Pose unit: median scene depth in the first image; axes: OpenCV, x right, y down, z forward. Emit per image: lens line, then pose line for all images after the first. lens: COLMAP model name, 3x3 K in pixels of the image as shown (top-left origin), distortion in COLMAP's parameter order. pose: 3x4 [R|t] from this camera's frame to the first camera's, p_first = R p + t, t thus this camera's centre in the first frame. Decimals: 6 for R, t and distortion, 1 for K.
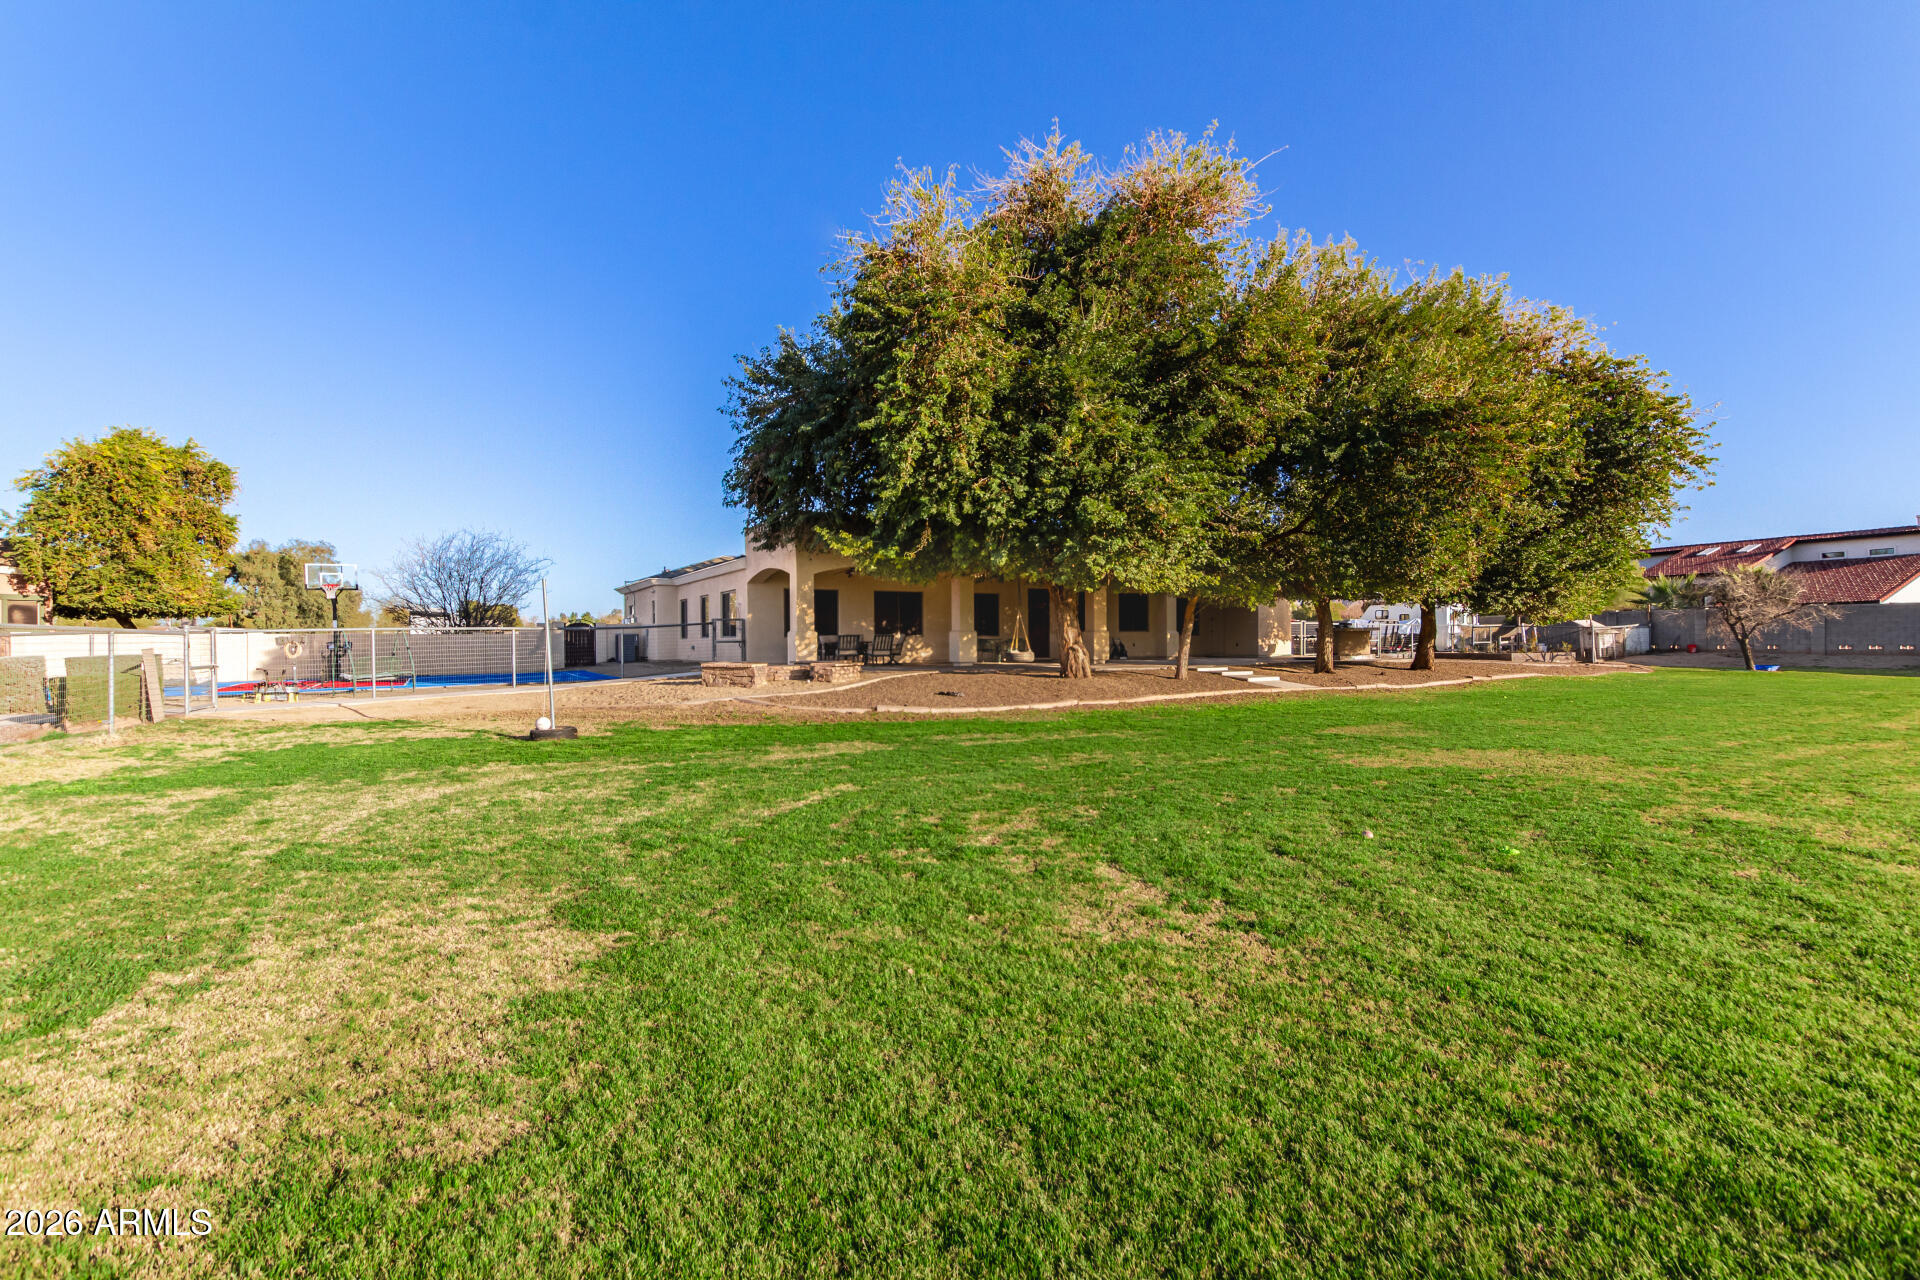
lens RADIAL K [[888.8, 0, 955.4], [0, 888.8, 640.2], [0, 0, 1]] dist [0.002484, -0.000850]
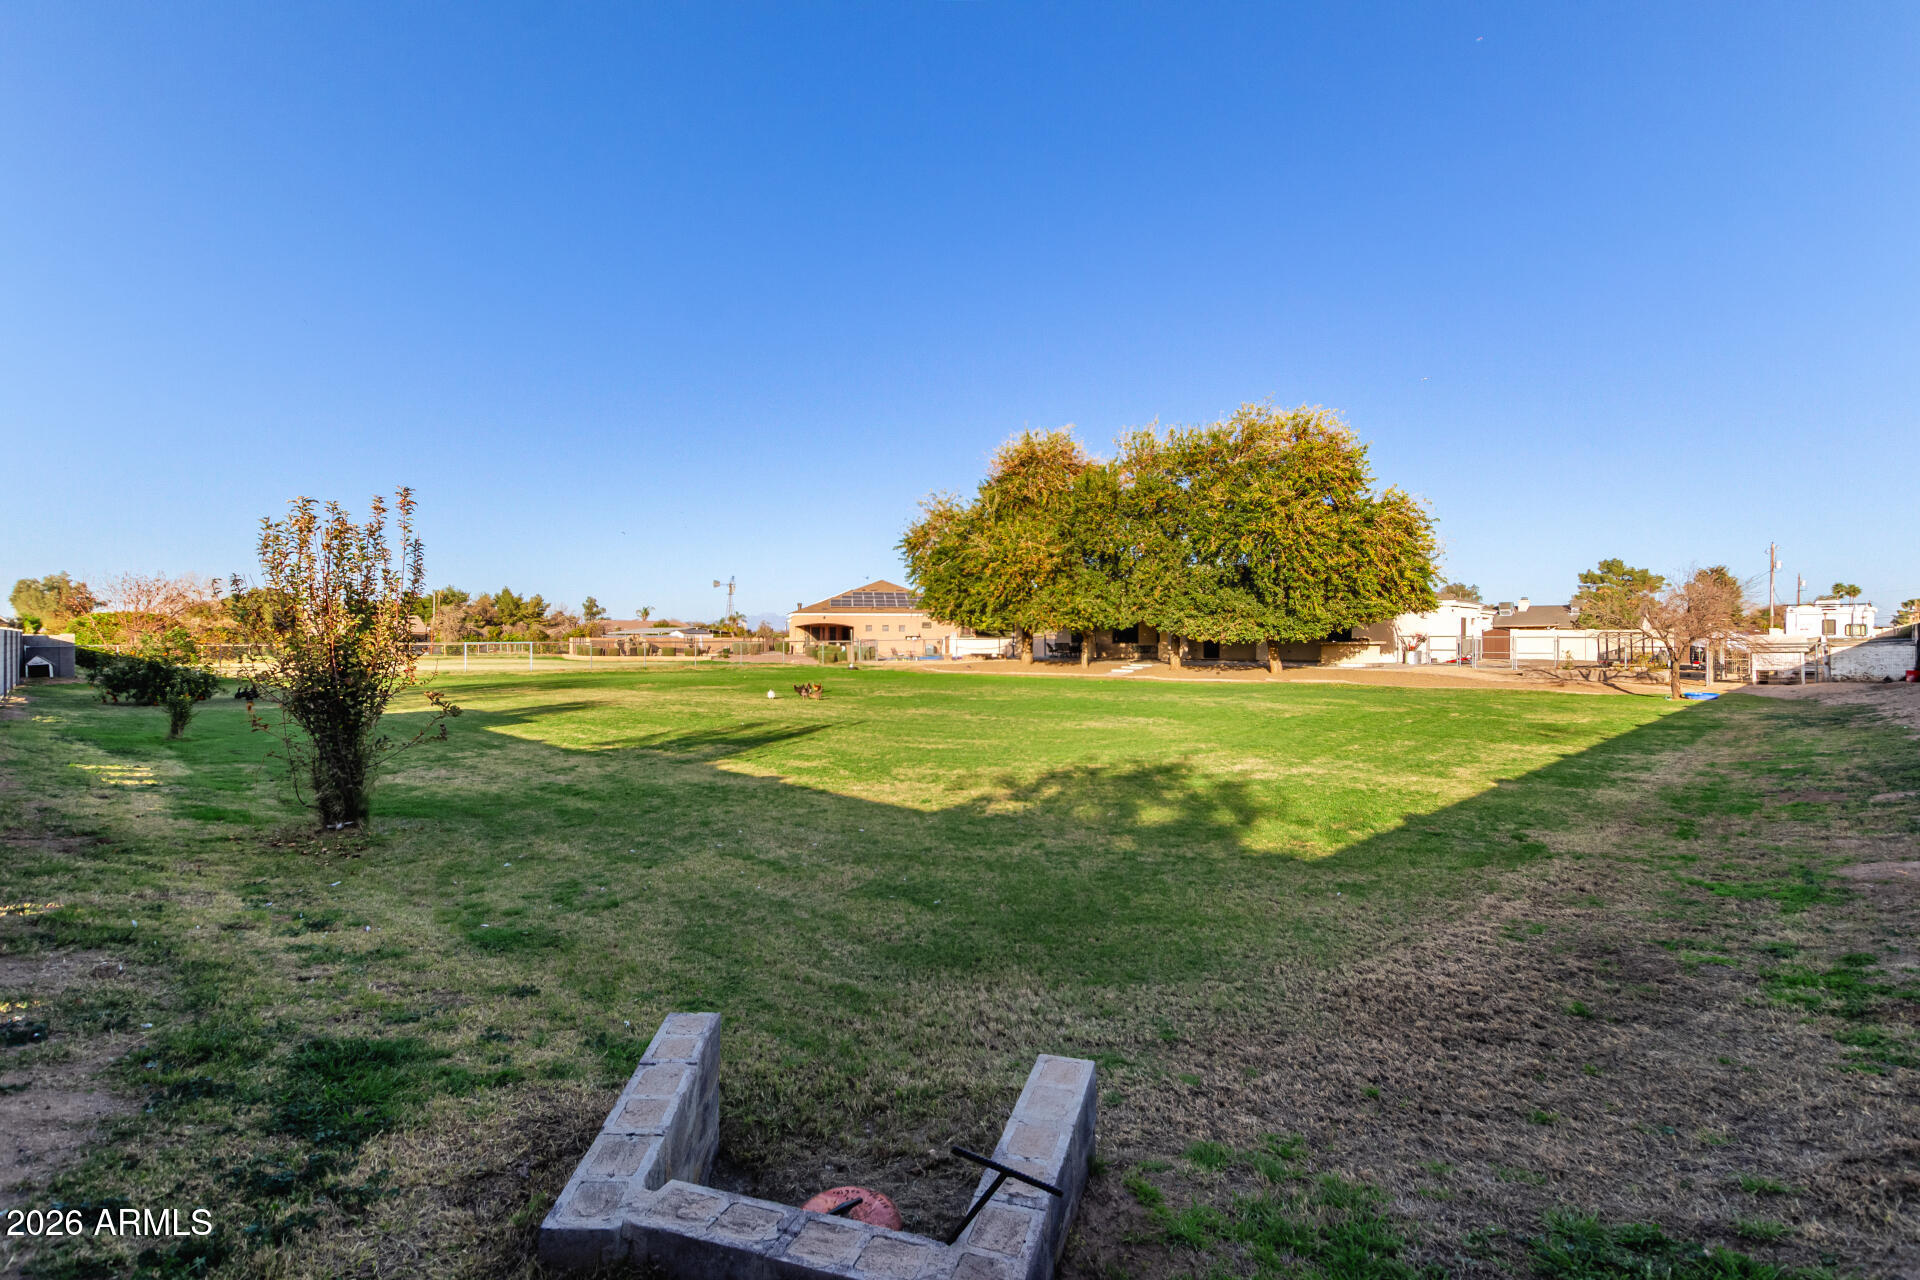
lens RADIAL K [[888.8, 0, 963.8], [0, 888.8, 639.2], [0, 0, 1]] dist [0.002484, -0.000850]
pose [[0.323803, 0.011348, -0.946057, 1.558966], [-0.004240, 0.999935, 0.010543, -0.031720], [0.946115, 0.000597, 0.323830, 0.082681]]
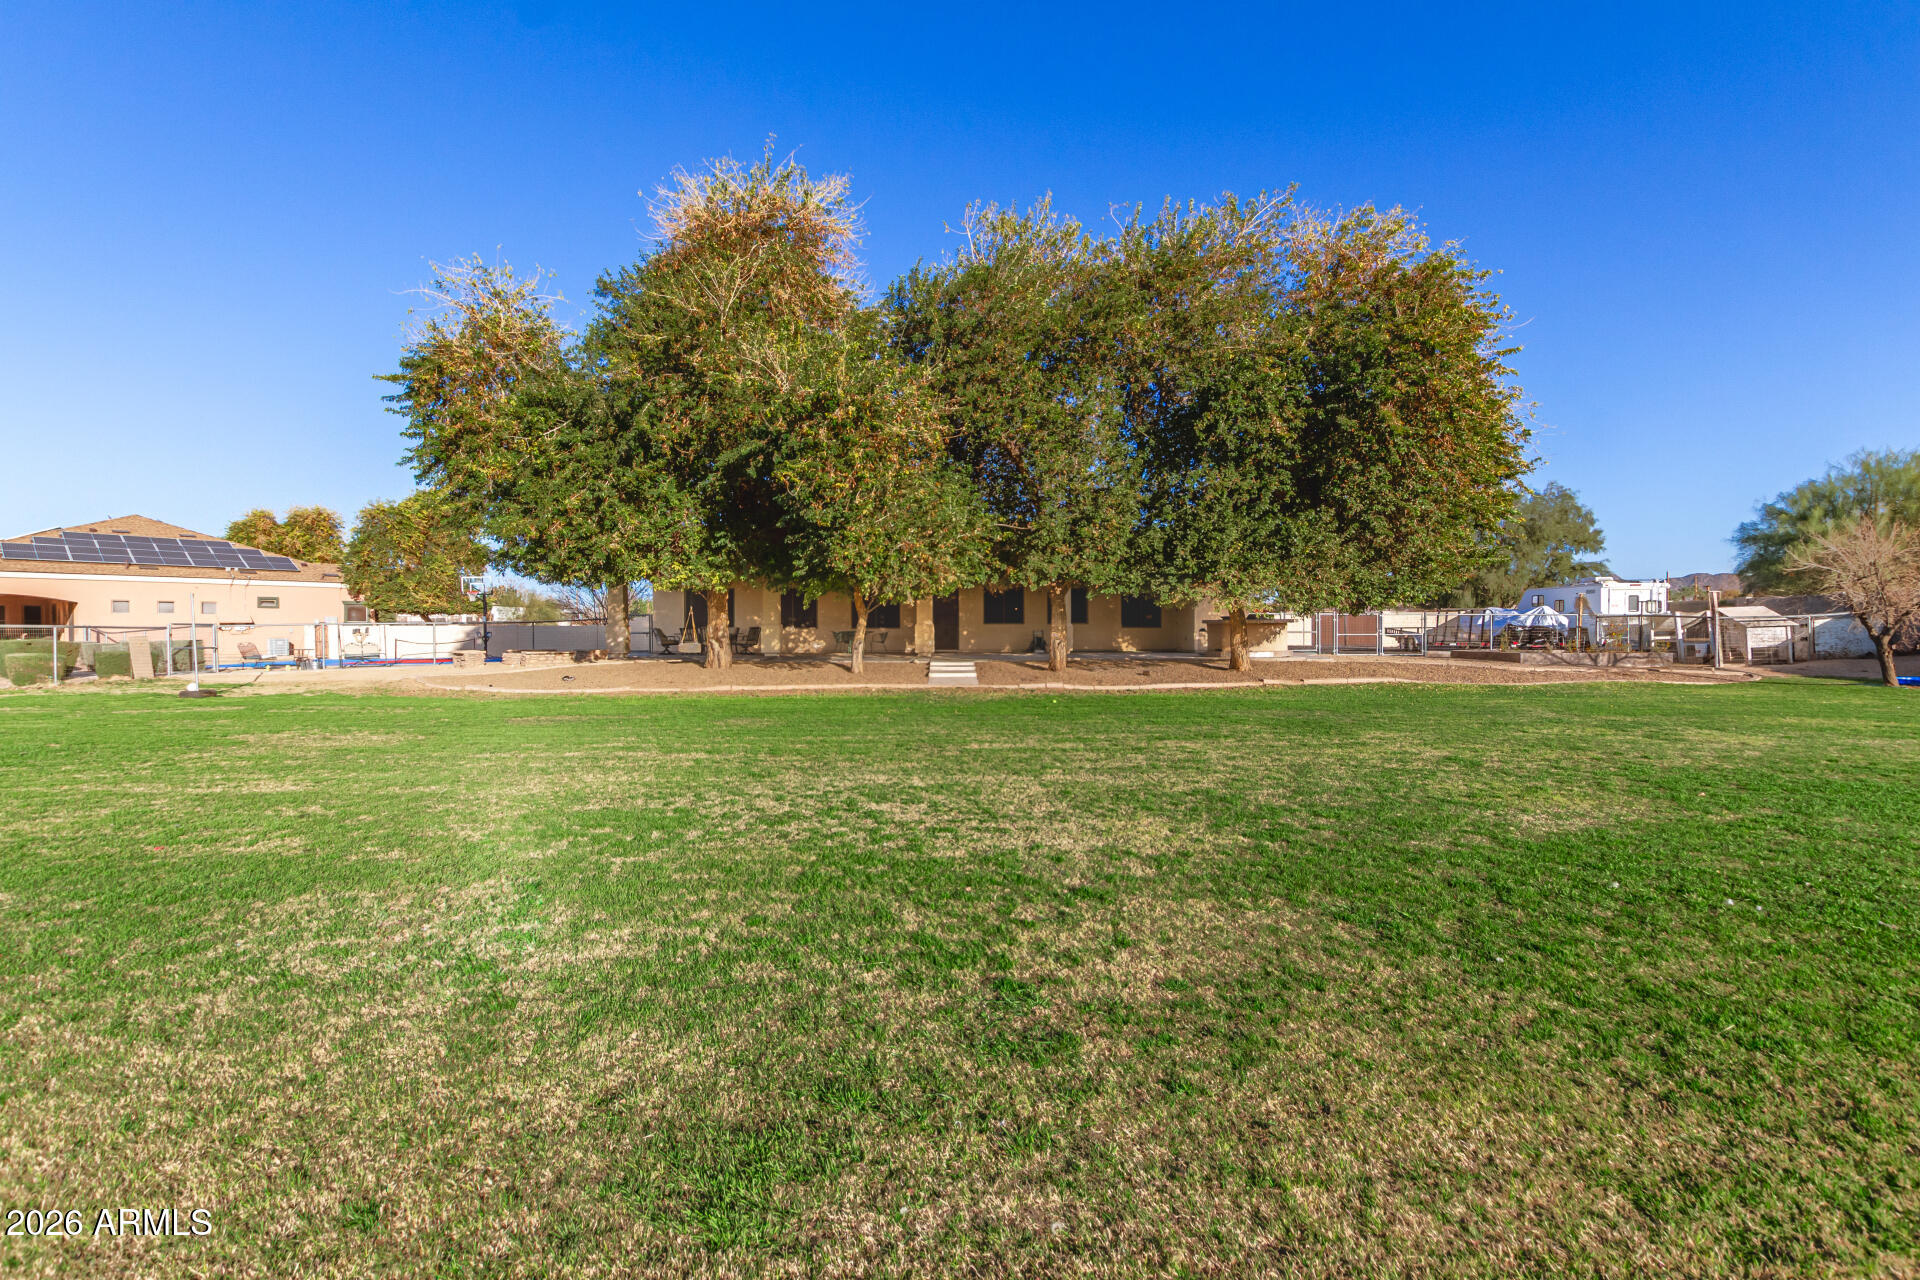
lens RADIAL K [[888.8, 0, 950.7], [0, 888.8, 634.4], [0, 0, 1]] dist [0.002484, -0.000850]
pose [[0.872024, 0.005542, -0.489432, 0.636842], [-0.003569, 0.999981, 0.004963, -0.003889], [0.489450, -0.002580, 0.872027, 0.134896]]
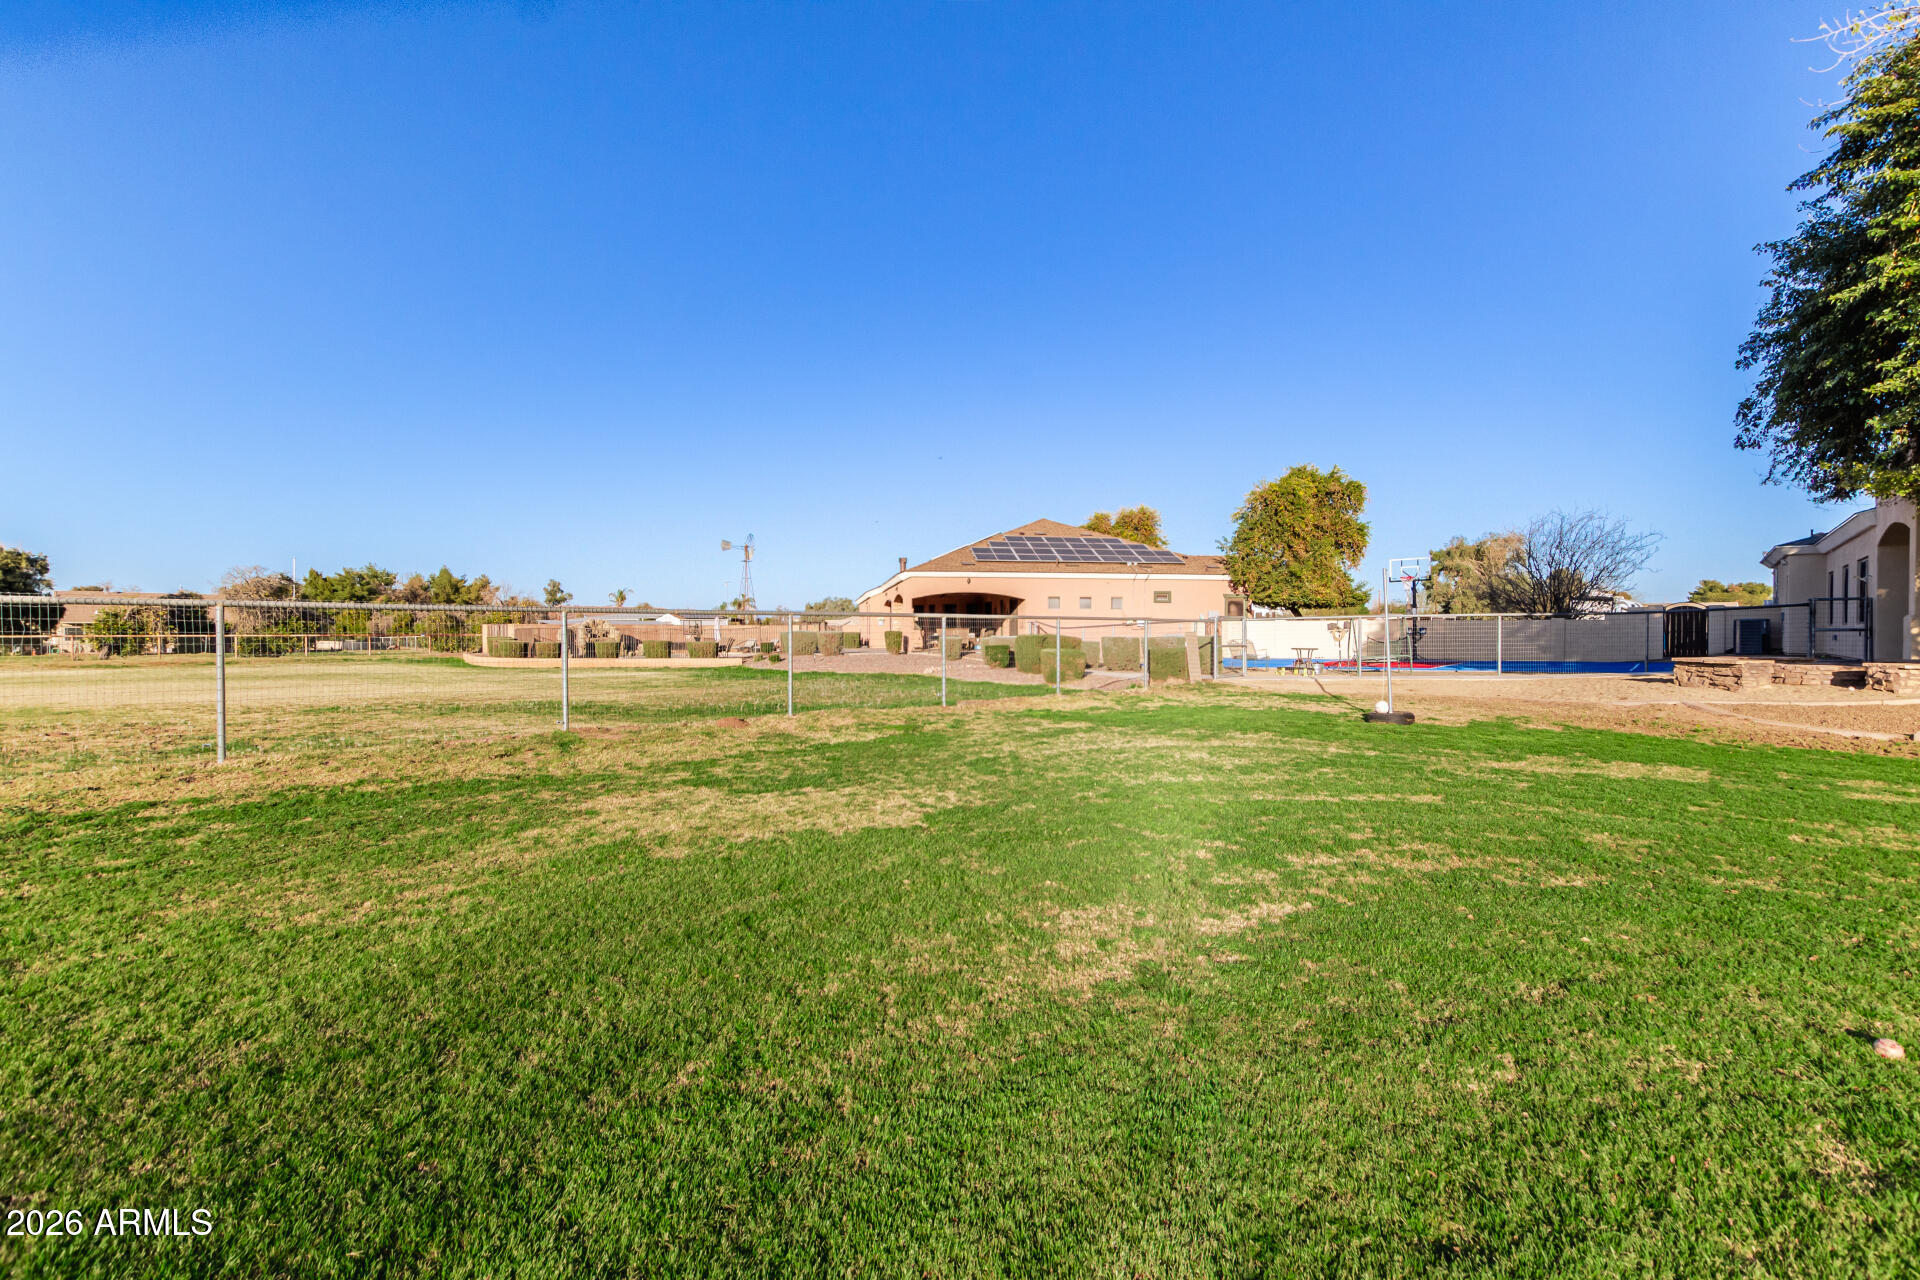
lens RADIAL K [[888.8, 0, 968.2], [0, 888.8, 637.8], [0, 0, 1]] dist [0.002484, -0.000850]
pose [[0.345931, 0.015346, -0.938135, 0.163106], [-0.002077, 0.999876, 0.015590, -0.001265], [0.938258, -0.003444, 0.345920, 0.084791]]
